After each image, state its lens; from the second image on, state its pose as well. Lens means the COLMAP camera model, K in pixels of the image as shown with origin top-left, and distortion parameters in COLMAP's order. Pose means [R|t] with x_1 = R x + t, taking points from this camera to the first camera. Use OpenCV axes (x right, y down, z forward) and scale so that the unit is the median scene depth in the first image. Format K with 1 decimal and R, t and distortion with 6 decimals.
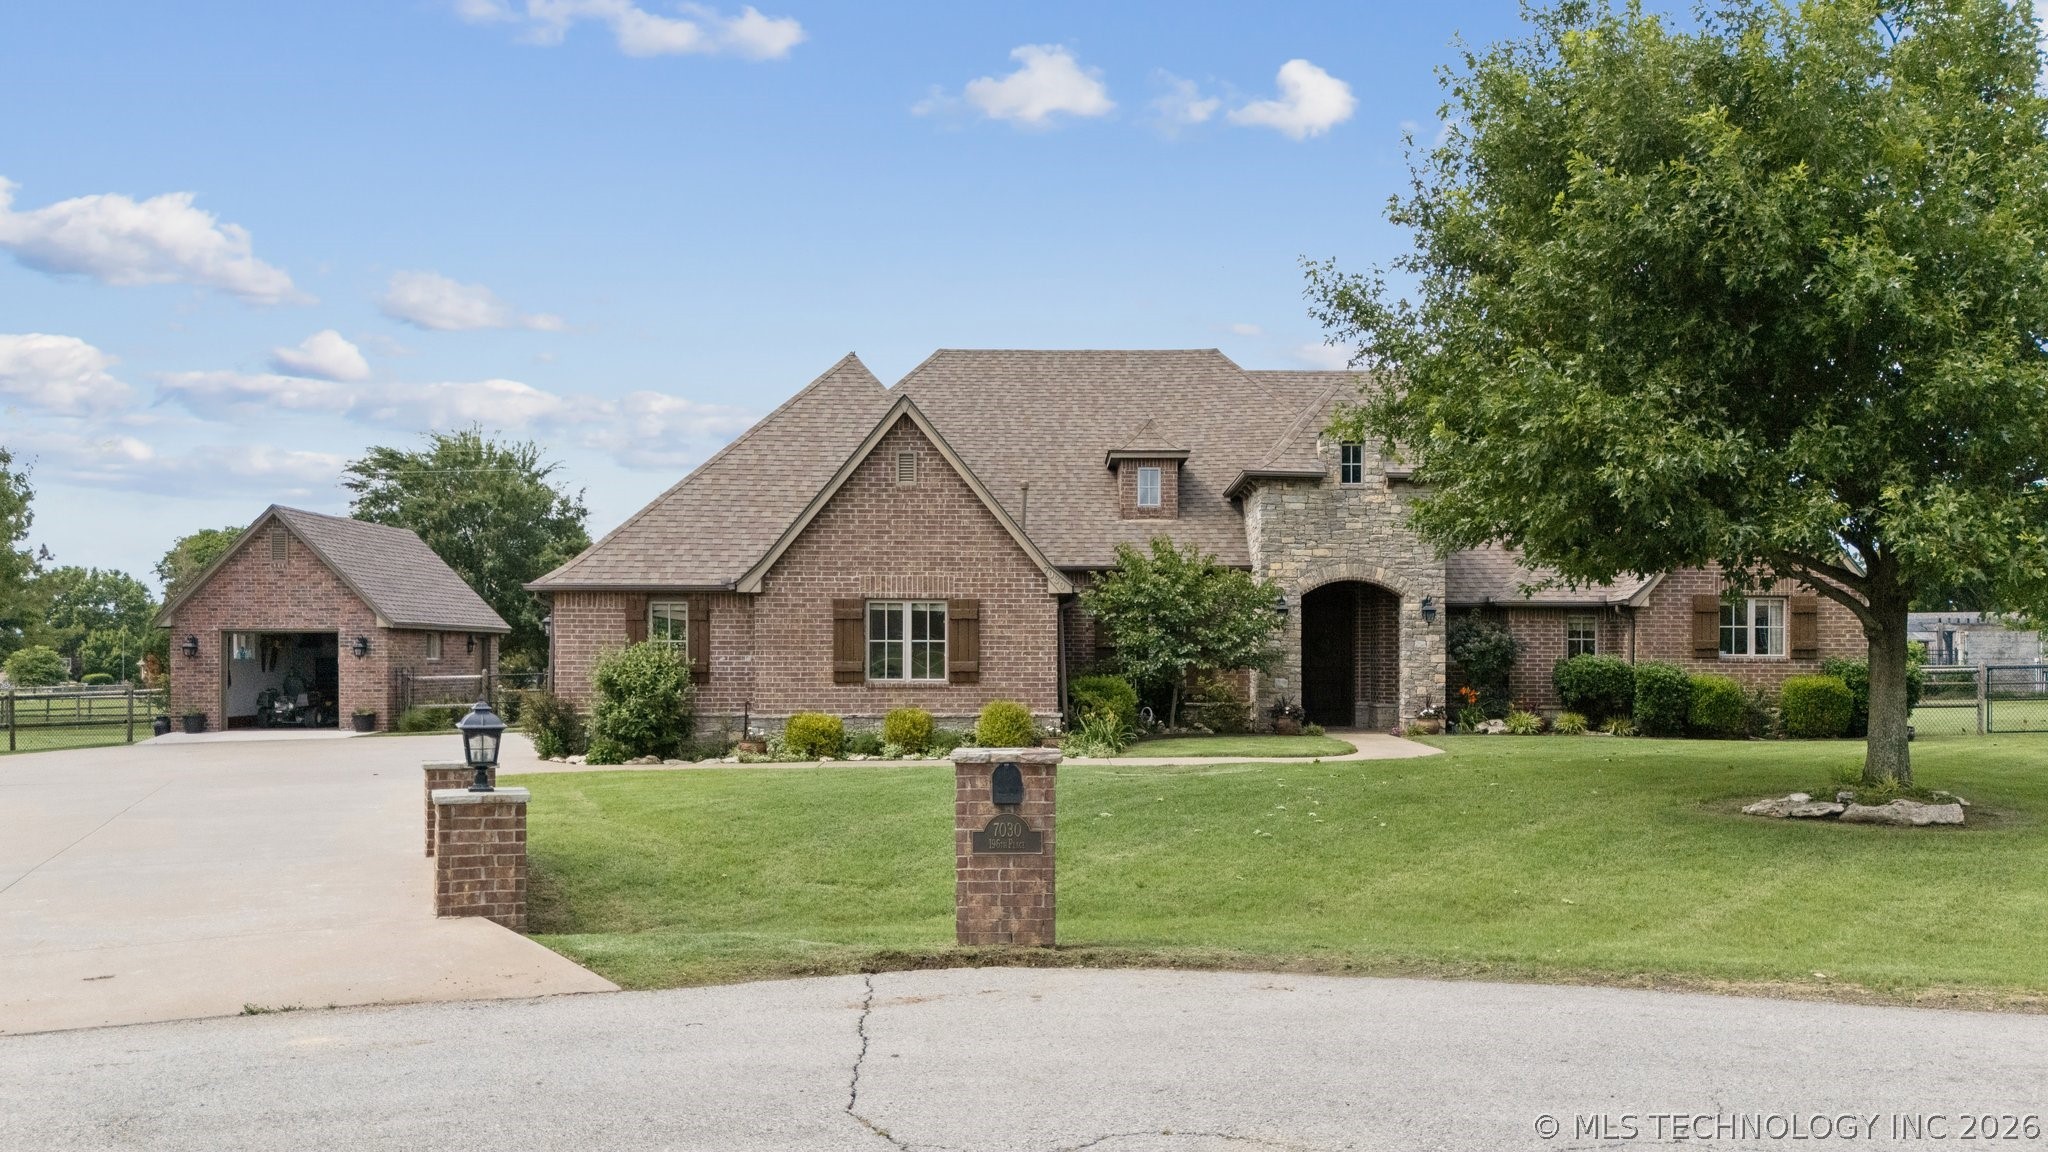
lens RADIAL K [[1500.7, 0, 1025.6], [0, 1500.7, 576.6], [0, 0, 1]] dist [0.002119, 0.000069]
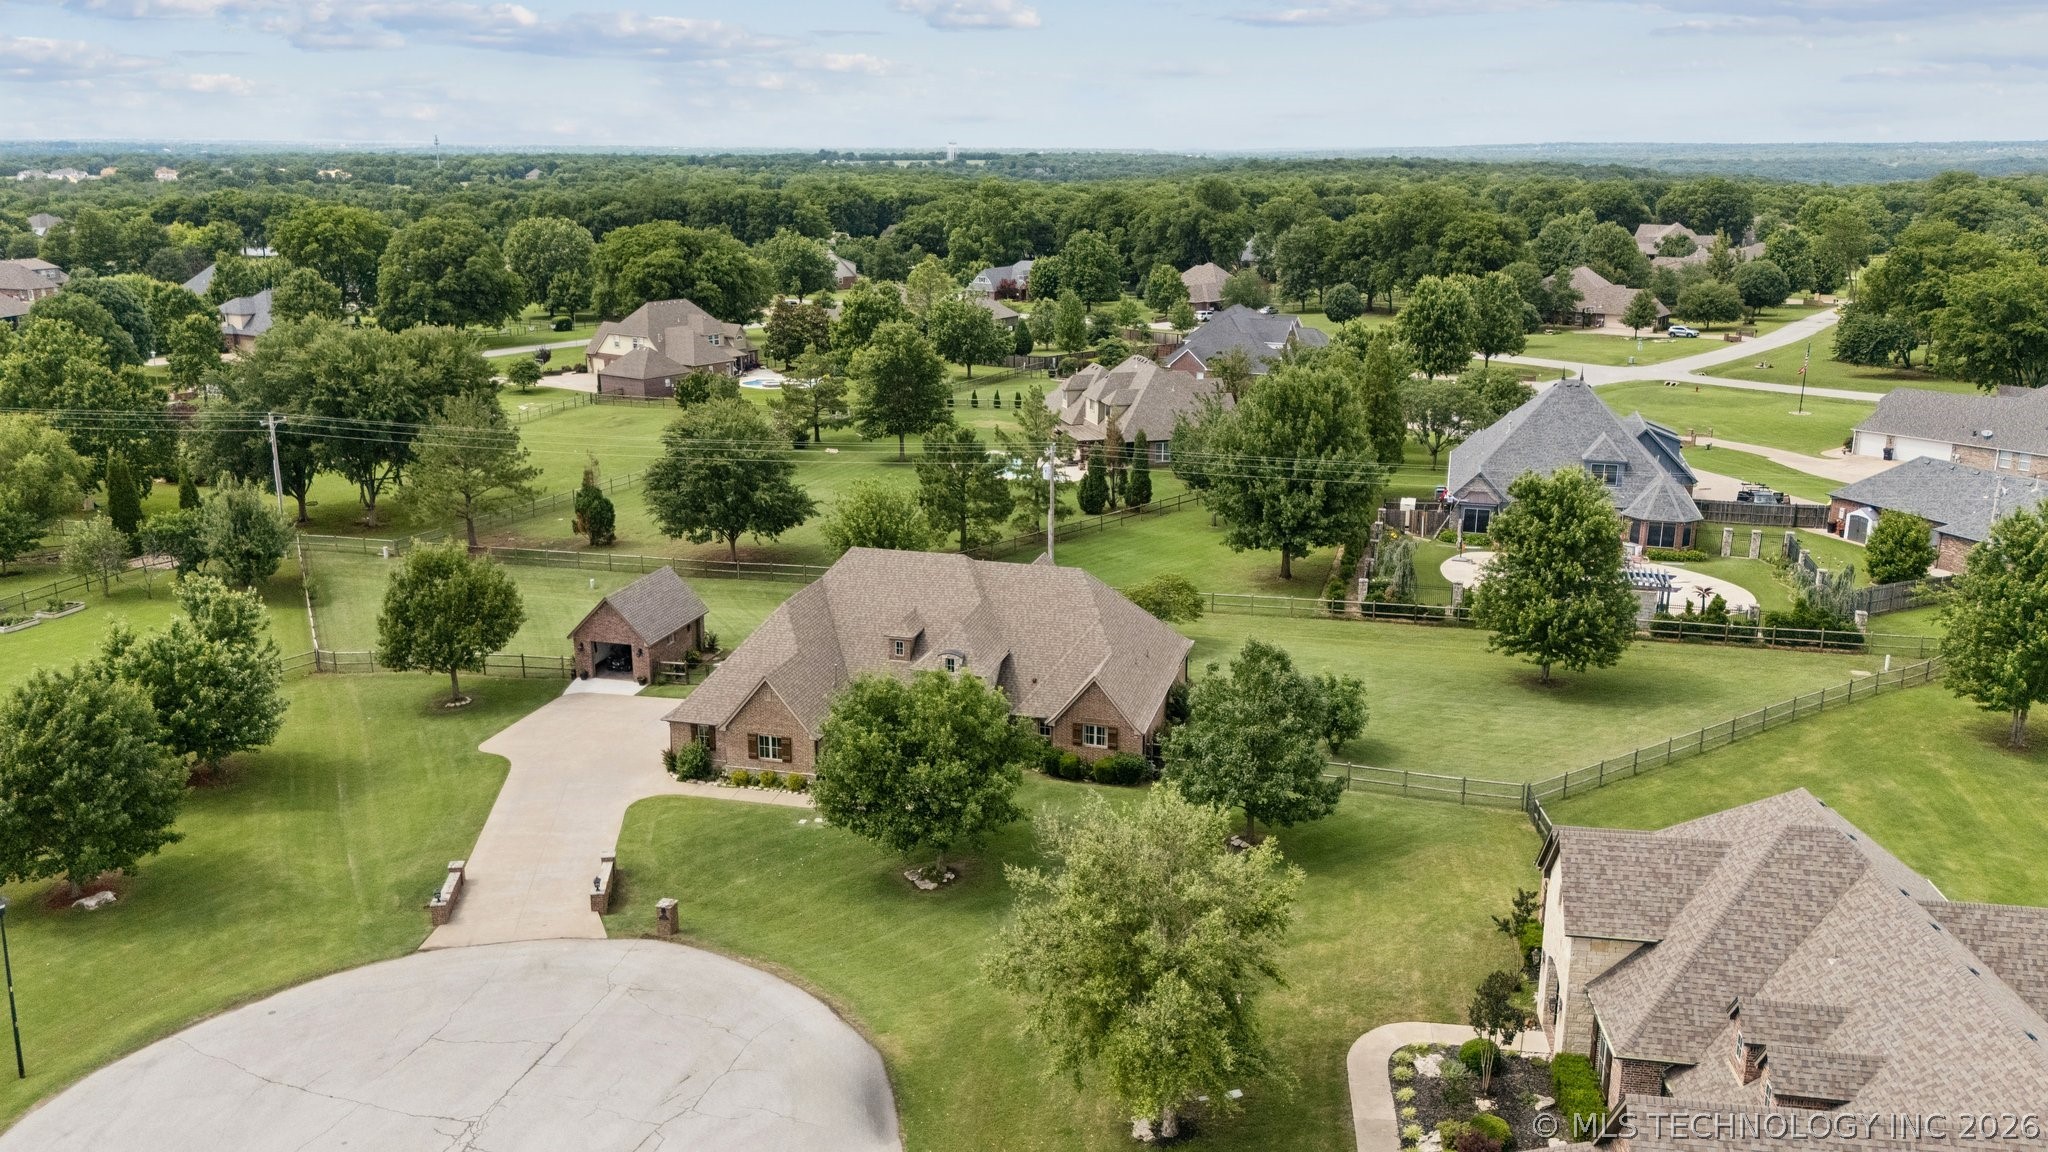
lens RADIAL K [[1500.7, 0, 1023.4], [0, 1500.7, 576.0], [0, 0, 1]] dist [0.002119, 0.000069]
pose [[0.964609, 0.078535, -0.251718, 1.200020], [0.004792, 0.949239, 0.314520, -1.289119], [0.263641, -0.304595, 0.915268, -1.638198]]
